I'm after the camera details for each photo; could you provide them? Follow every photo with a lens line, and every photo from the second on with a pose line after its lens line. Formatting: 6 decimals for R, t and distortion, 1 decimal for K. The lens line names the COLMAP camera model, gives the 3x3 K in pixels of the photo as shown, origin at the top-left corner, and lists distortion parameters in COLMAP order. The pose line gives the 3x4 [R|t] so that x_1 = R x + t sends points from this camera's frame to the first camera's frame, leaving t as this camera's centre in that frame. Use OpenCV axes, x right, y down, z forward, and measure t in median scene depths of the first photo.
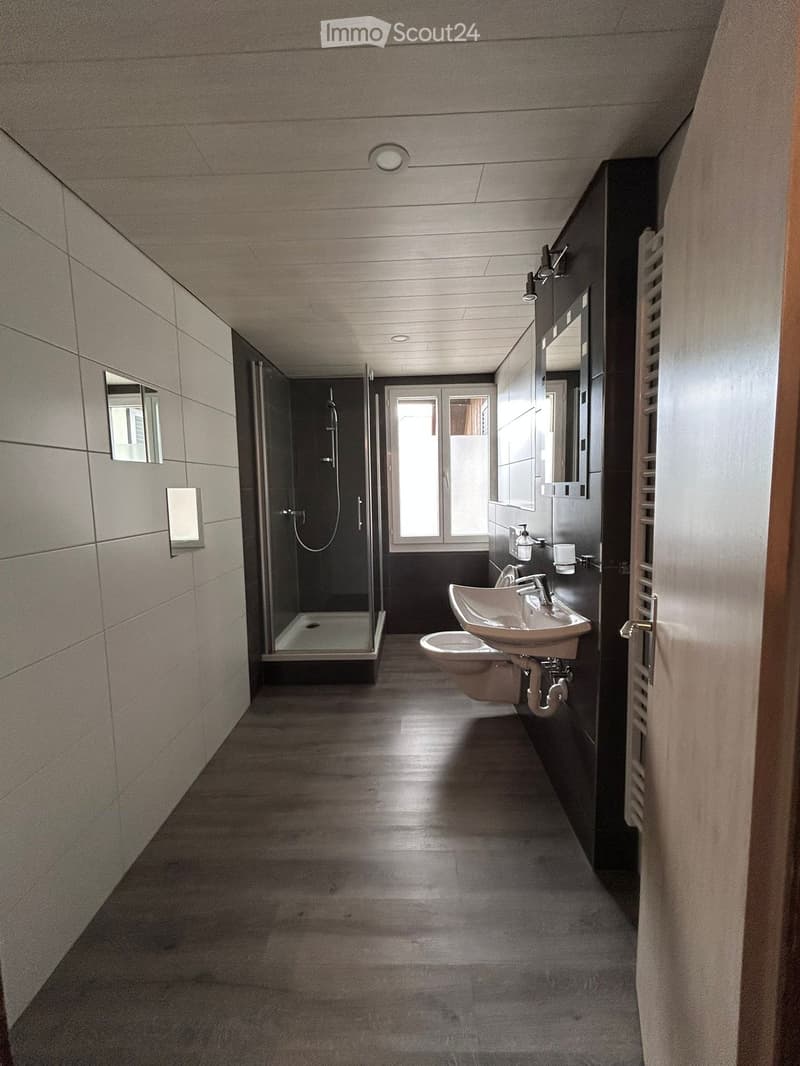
lens RADIAL K [[427.3, 0, 400.0], [0, 427.3, 533.0], [0, 0, 1]] dist [-0.002772, -0.000039]
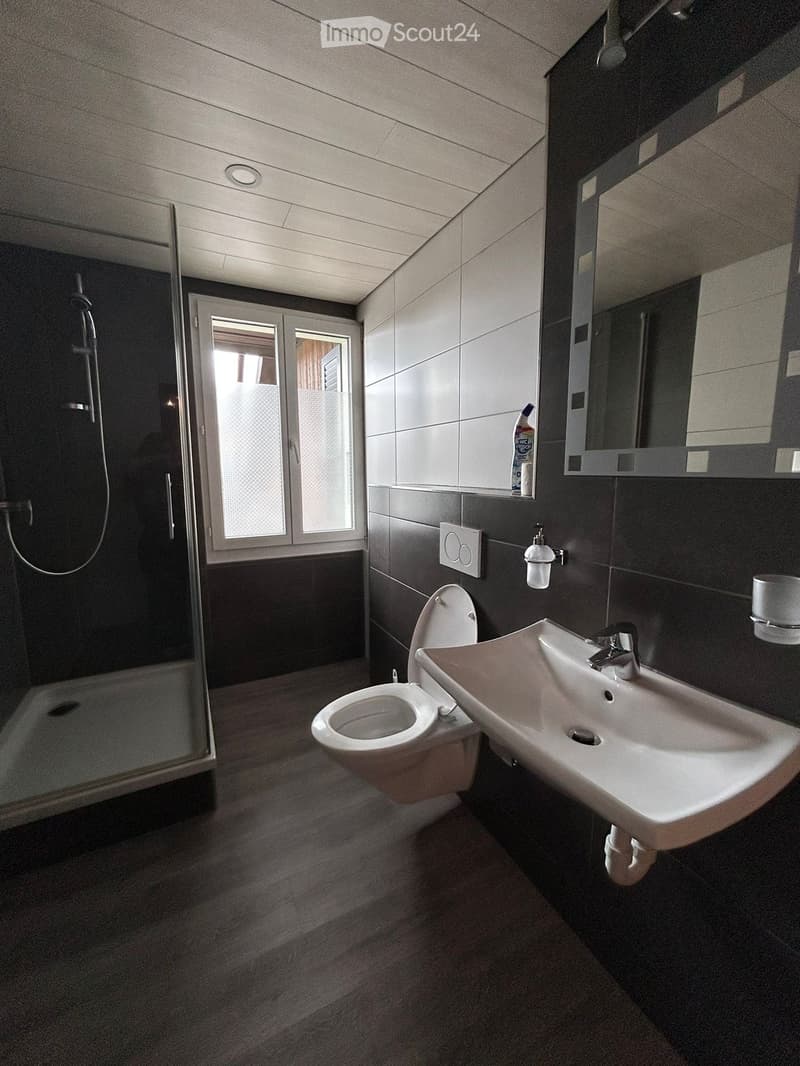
lens RADIAL K [[435.7, 0, 399.6], [0, 435.7, 530.5], [0, 0, 1]] dist [0.009701, 0.000165]
pose [[0.883079, -0.047373, 0.466828, -0.076658], [0.032262, 0.998666, 0.040315, -0.022969], [-0.468115, -0.020540, 0.883429, 0.309211]]
